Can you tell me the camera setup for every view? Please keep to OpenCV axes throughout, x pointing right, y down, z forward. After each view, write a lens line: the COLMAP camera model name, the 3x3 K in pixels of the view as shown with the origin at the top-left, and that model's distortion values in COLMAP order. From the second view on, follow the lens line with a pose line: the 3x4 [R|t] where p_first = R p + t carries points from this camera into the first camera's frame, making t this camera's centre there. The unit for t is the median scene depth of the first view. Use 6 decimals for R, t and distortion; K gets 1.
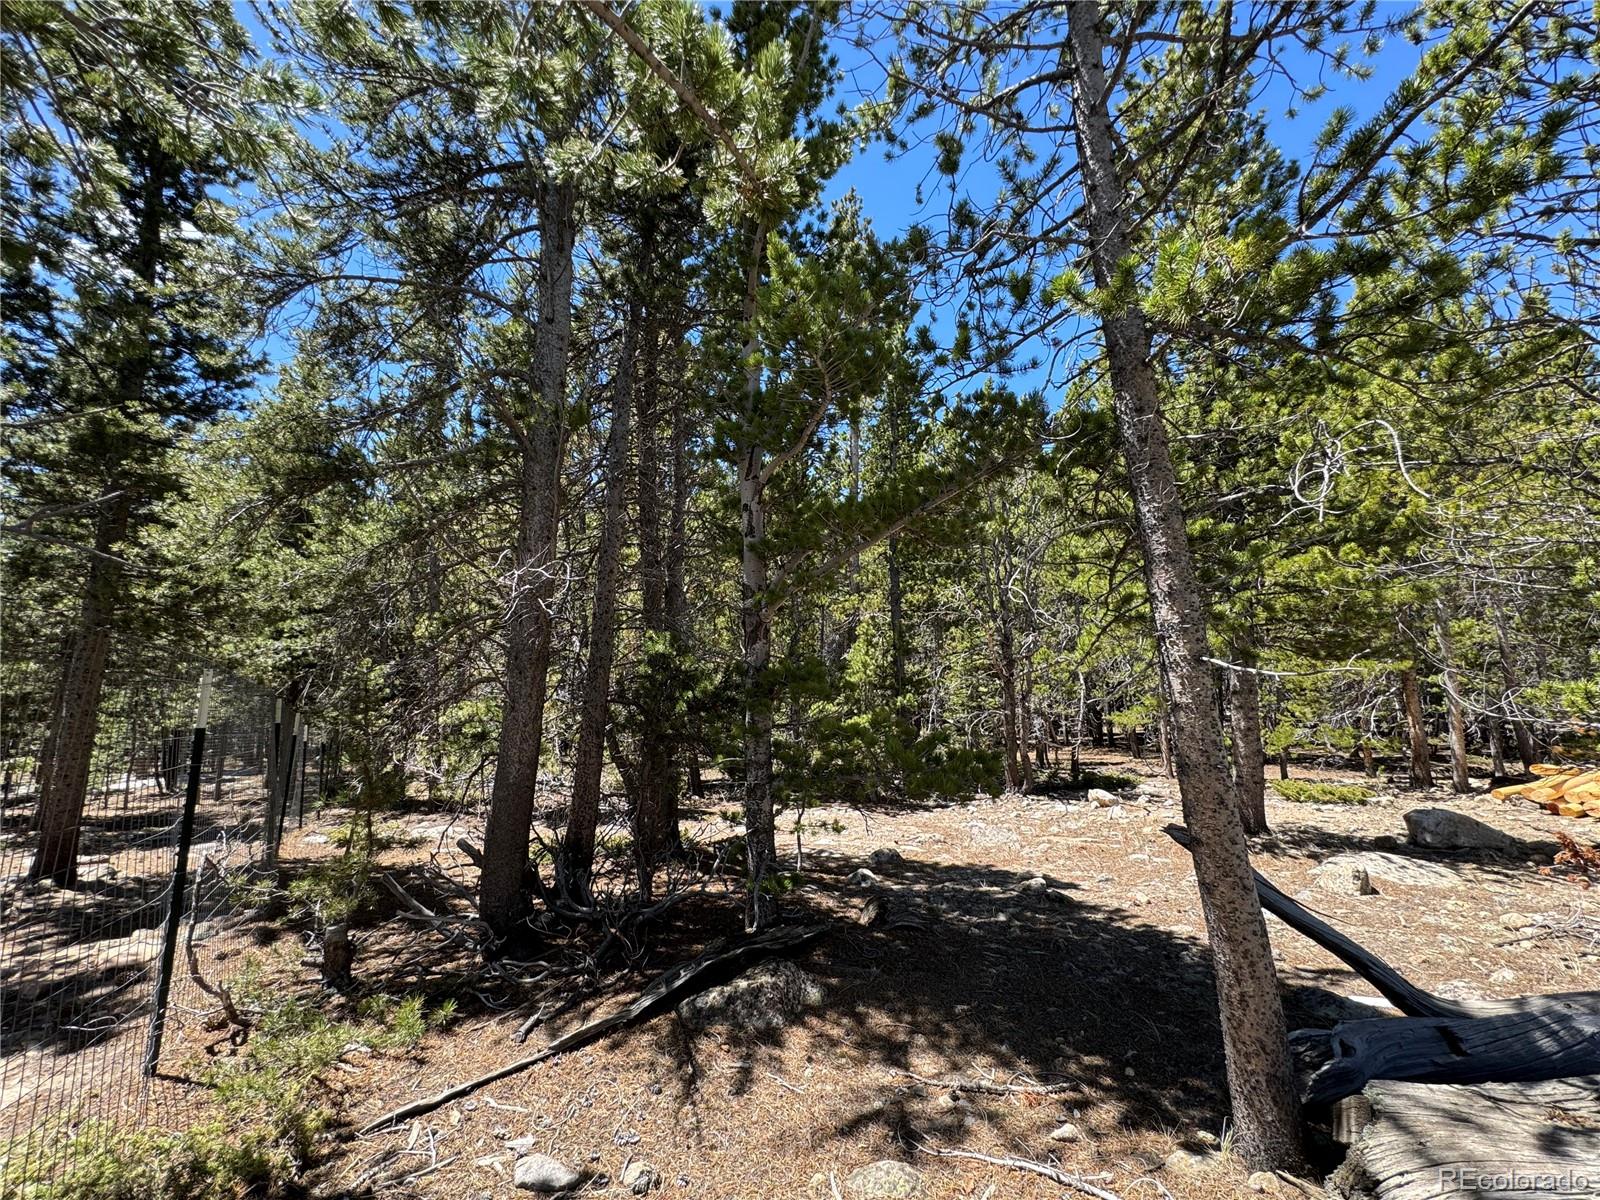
lens RADIAL K [[643.6, 0, 798.2], [0, 643.6, 599.1], [0, 0, 1]] dist [-0.002299, -0.000320]
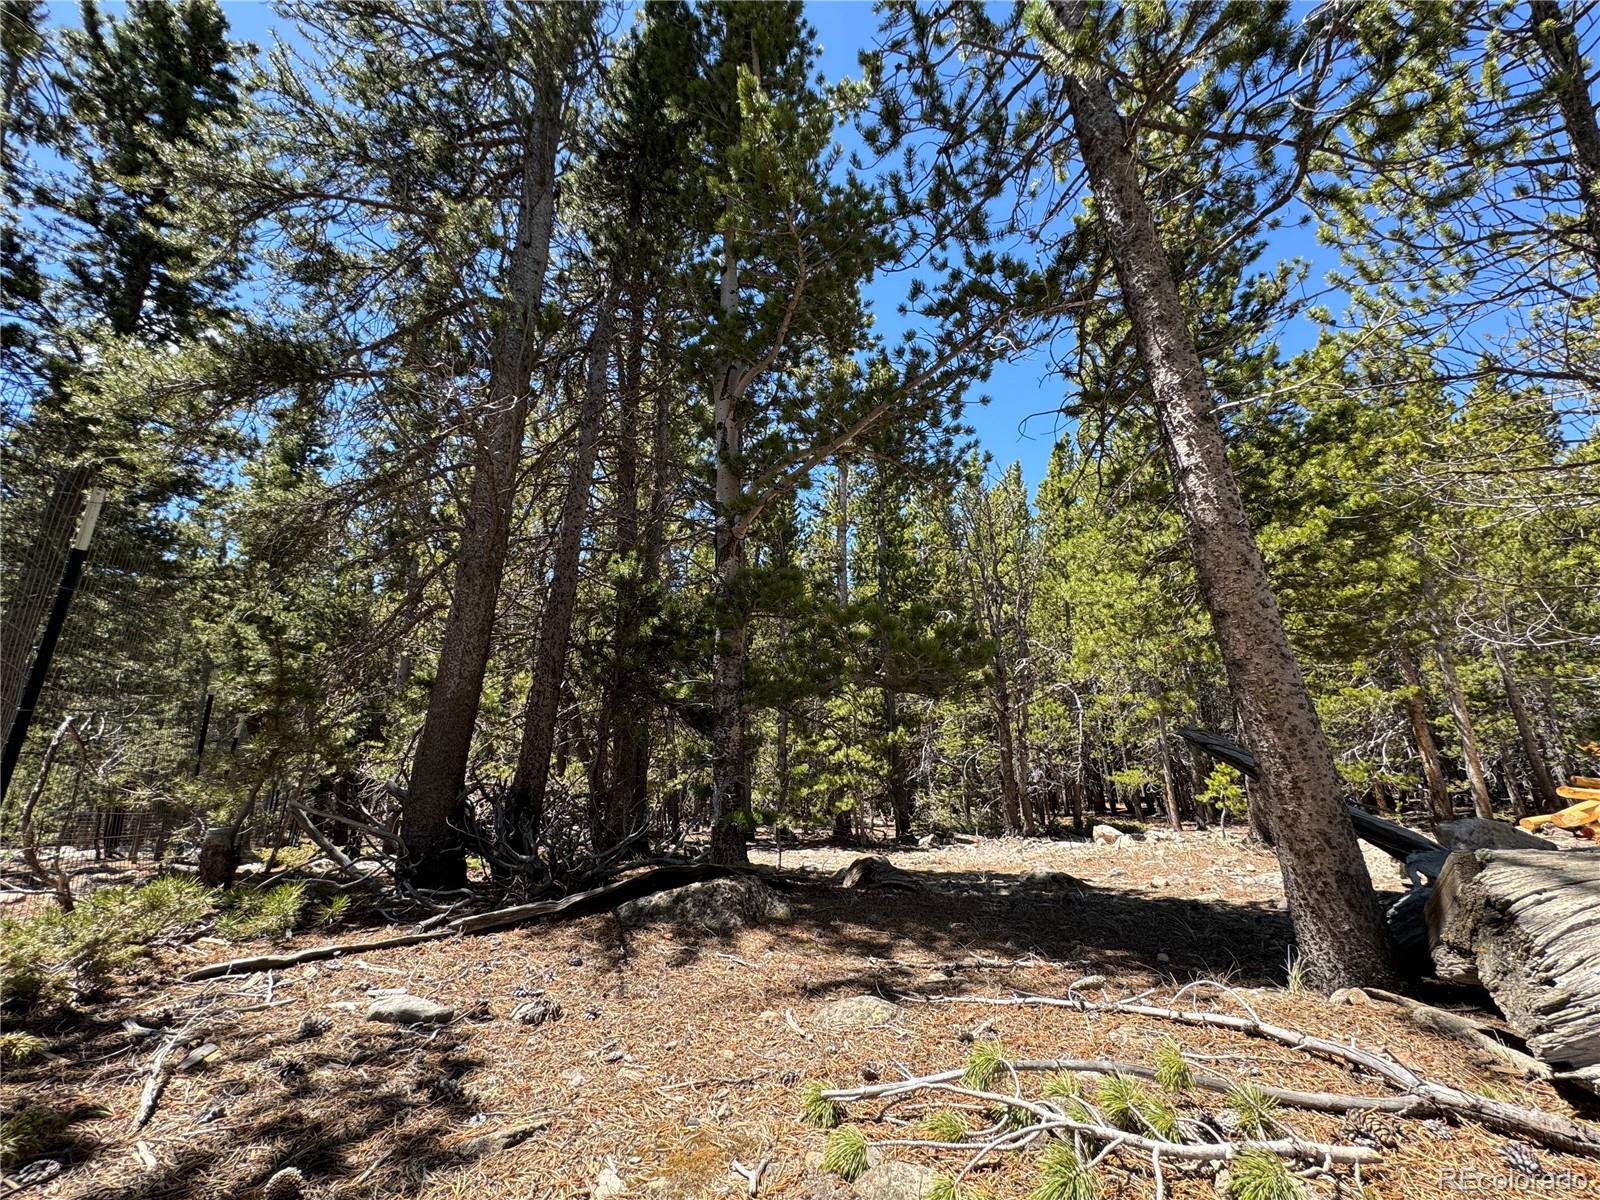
lens RADIAL K [[643.6, 0, 798.2], [0, 643.6, 599.1], [0, 0, 1]] dist [-0.002299, -0.000320]
pose [[0.999918, 0.005744, 0.011439, 0.036108], [-0.004093, 0.990215, -0.139492, 0.347793], [-0.012128, 0.139434, 0.990157, 0.116557]]
